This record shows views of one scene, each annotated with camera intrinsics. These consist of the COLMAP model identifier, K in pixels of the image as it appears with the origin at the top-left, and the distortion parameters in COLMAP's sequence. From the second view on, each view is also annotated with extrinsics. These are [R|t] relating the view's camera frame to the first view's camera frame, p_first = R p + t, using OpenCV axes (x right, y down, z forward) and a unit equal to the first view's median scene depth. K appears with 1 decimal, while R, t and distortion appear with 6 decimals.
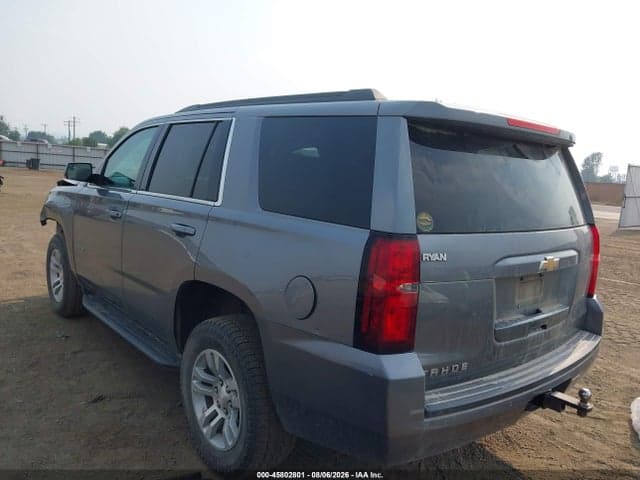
lens RADIAL K [[499.2, 0, 321.1], [0, 499.2, 245.5], [0, 0, 1]] dist [0.043616, -0.064133]
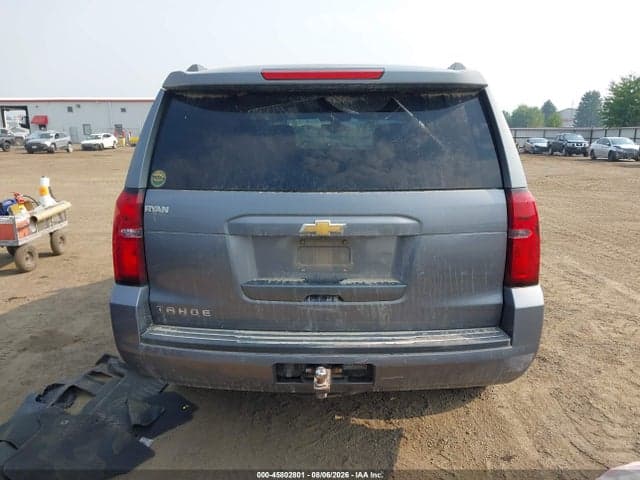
lens RADIAL K [[499.2, 0, 324.1], [0, 499.2, 237.8], [0, 0, 1]] dist [0.043616, -0.064133]
pose [[0.737783, 0.073367, -0.671039, 1.178209], [-0.050120, 0.997286, 0.053932, 0.007123], [0.673174, -0.006158, 0.739458, 0.368943]]
